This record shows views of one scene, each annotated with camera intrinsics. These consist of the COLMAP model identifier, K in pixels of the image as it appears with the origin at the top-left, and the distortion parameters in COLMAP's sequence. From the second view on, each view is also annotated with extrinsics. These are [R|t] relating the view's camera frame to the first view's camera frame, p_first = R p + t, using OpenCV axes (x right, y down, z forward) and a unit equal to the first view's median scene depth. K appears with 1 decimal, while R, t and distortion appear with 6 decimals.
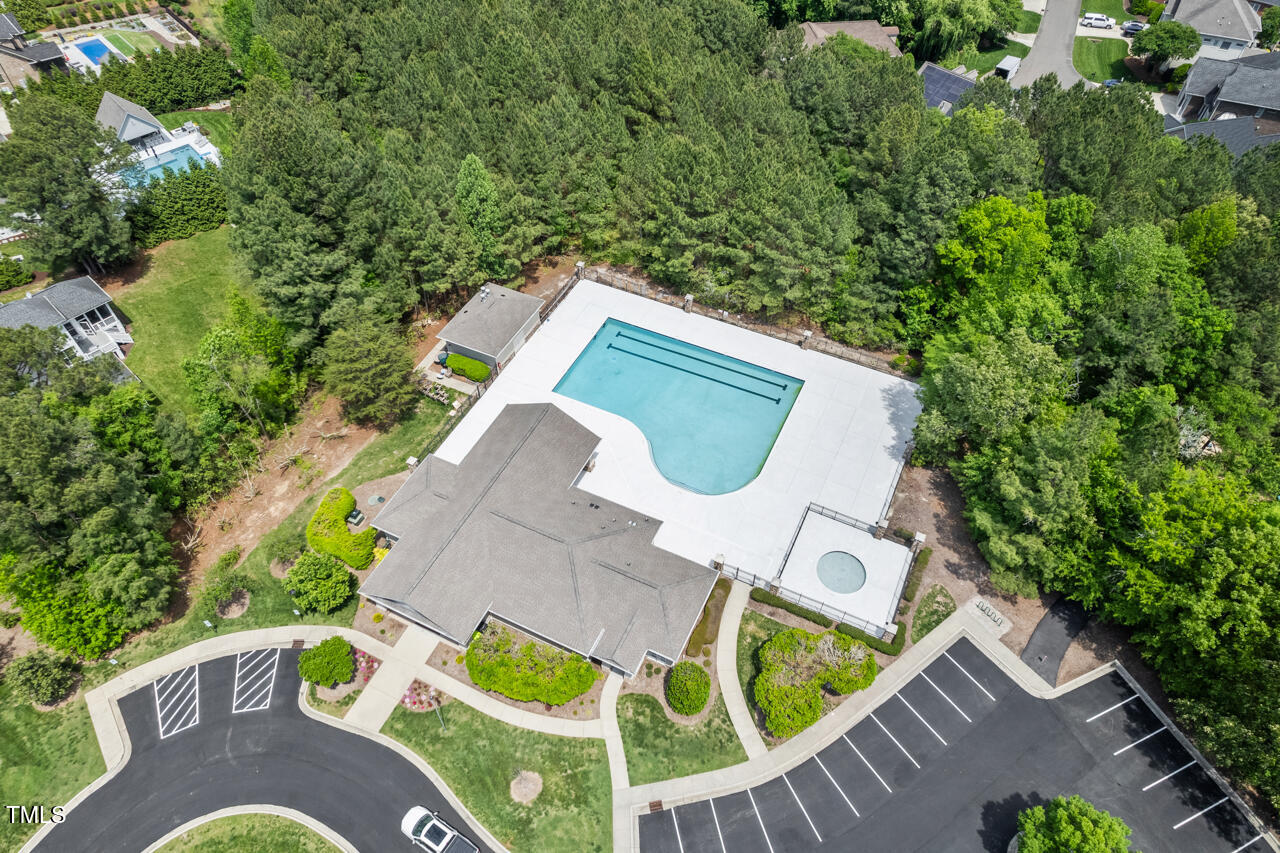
lens RADIAL K [[821.5, 0, 644.2], [0, 821.5, 437.3], [0, 0, 1]] dist [-0.050280, 0.040608]
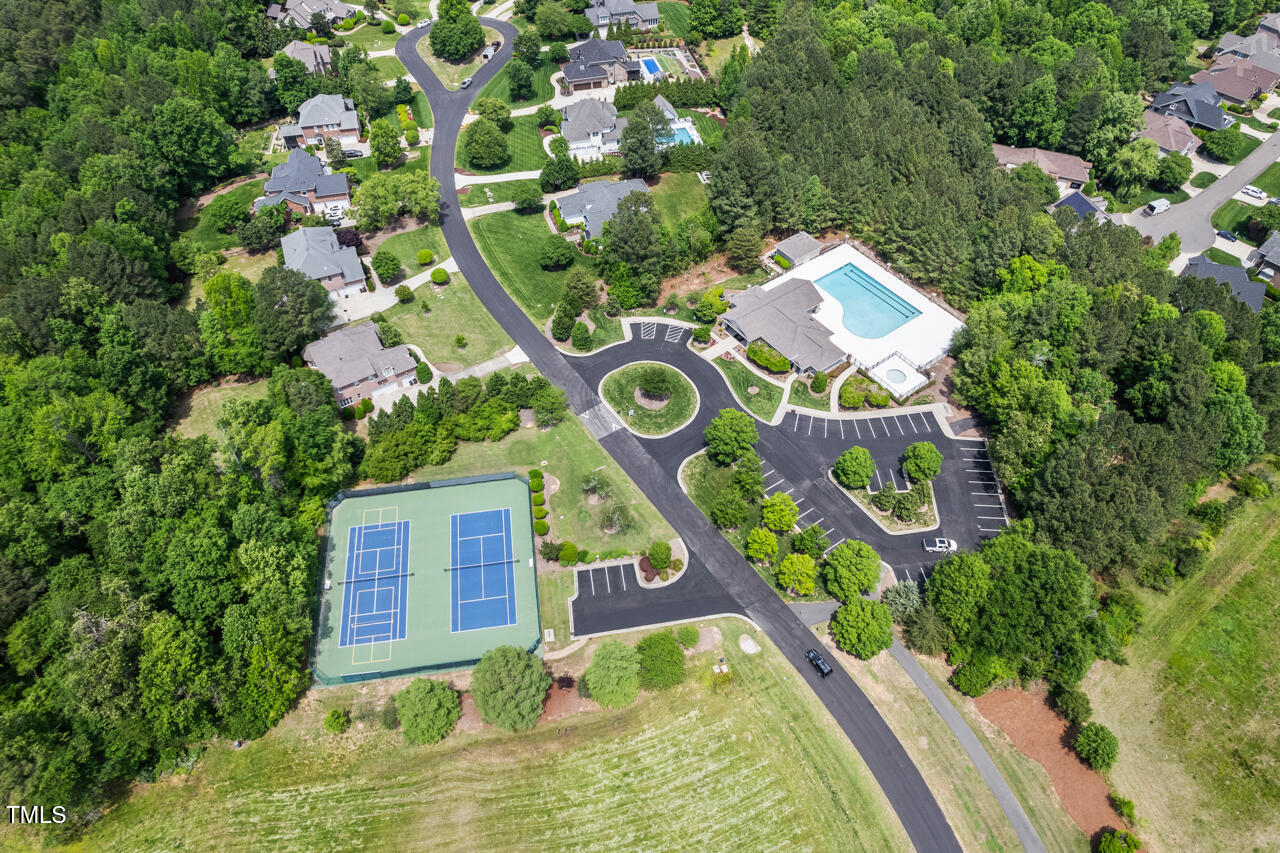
lens RADIAL K [[821.5, 0, 631.5], [0, 821.5, 420.3], [0, 0, 1]] dist [-0.050280, 0.040608]
pose [[0.883901, 0.353922, -0.305711, 0.275763], [-0.355741, 0.933150, 0.051756, 0.365288], [0.303592, 0.063007, 0.950717, -1.305545]]
